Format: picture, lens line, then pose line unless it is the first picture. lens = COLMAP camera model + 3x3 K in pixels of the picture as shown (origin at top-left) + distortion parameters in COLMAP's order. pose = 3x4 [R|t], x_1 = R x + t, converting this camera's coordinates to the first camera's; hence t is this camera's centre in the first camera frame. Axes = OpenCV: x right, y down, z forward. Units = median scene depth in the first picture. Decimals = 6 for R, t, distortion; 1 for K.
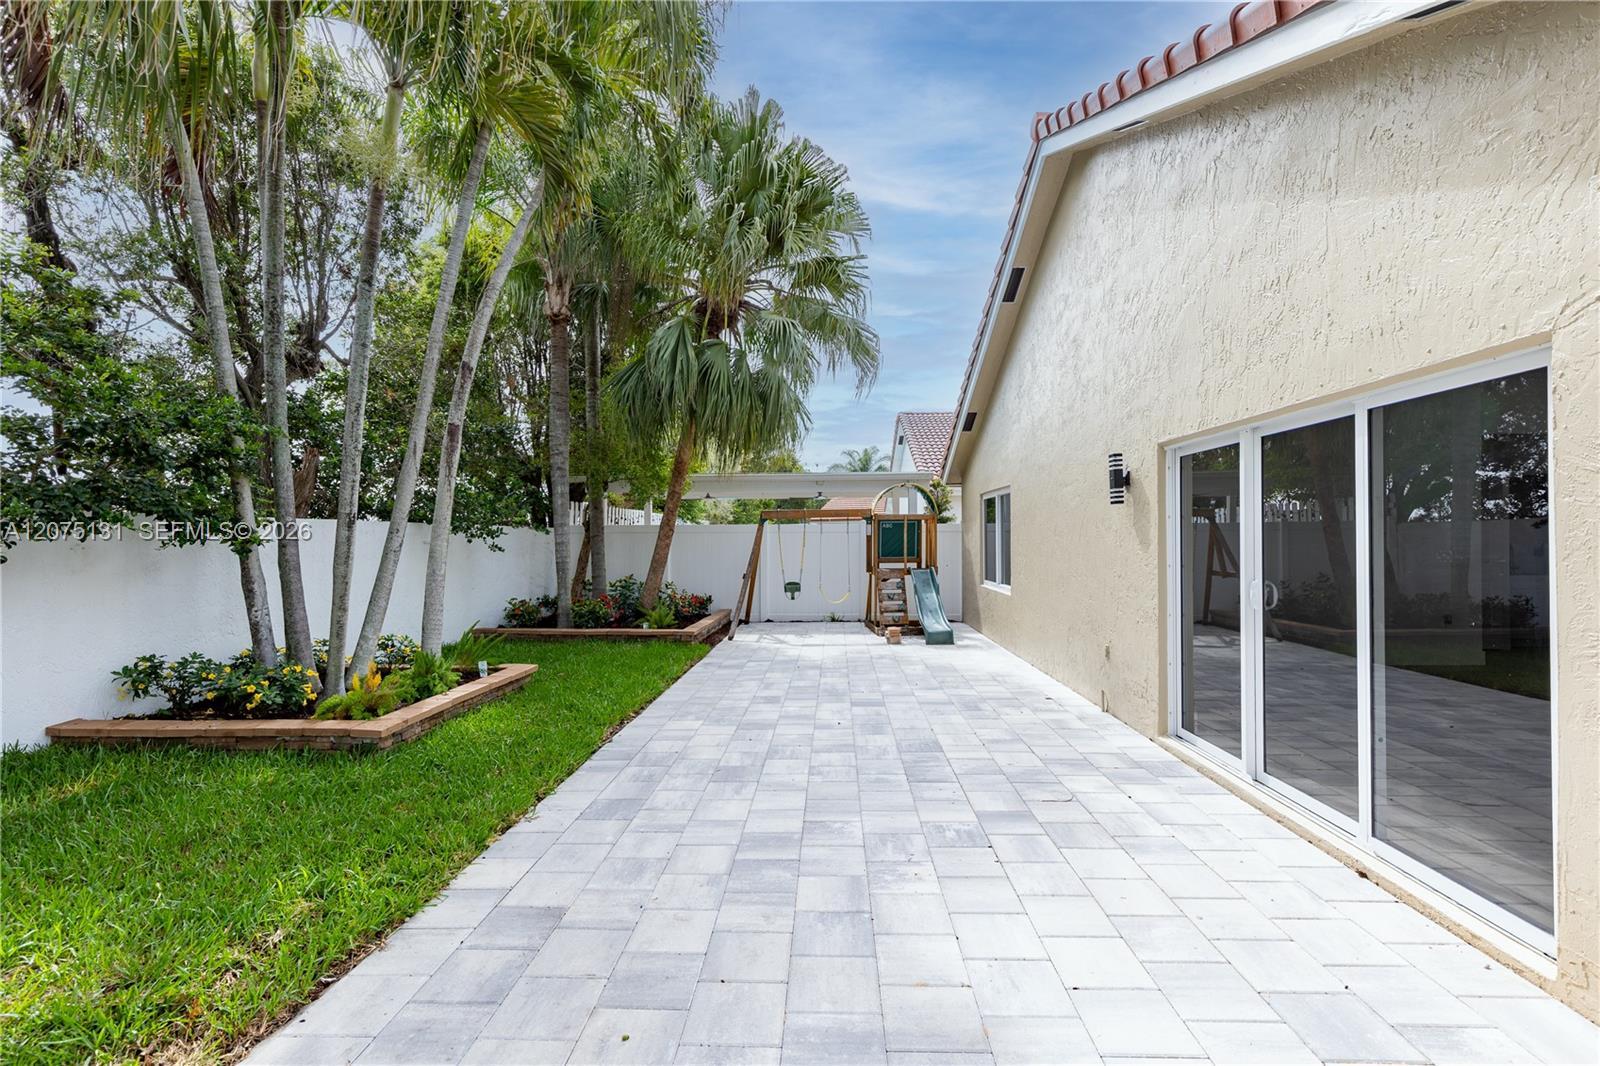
lens RADIAL K [[726.7, 0, 800.0], [0, 726.7, 533.0], [0, 0, 1]] dist [0.010316, -0.001764]
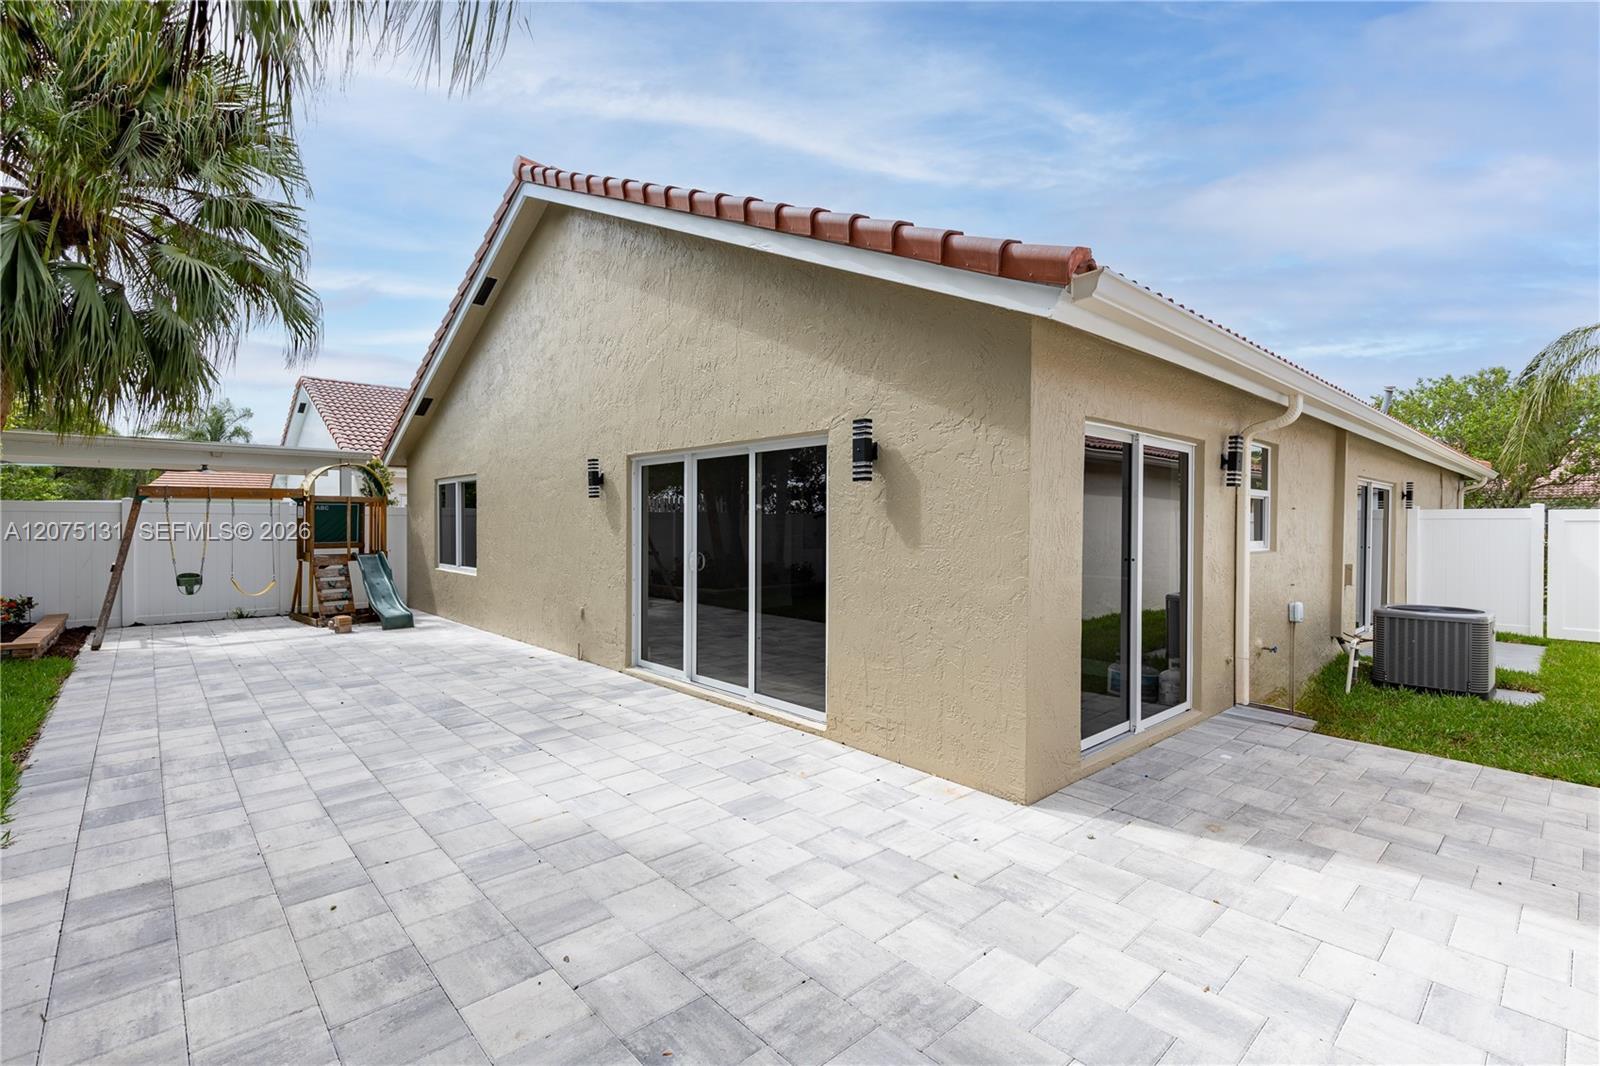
lens RADIAL K [[726.7, 0, 800.0], [0, 726.7, 533.0], [0, 0, 1]] dist [0.010316, -0.001764]
pose [[0.716022, -0.002029, 0.698074, -0.226837], [-0.012878, 0.999787, 0.016115, -0.002926], [-0.697958, -0.020528, 0.715844, -0.204730]]
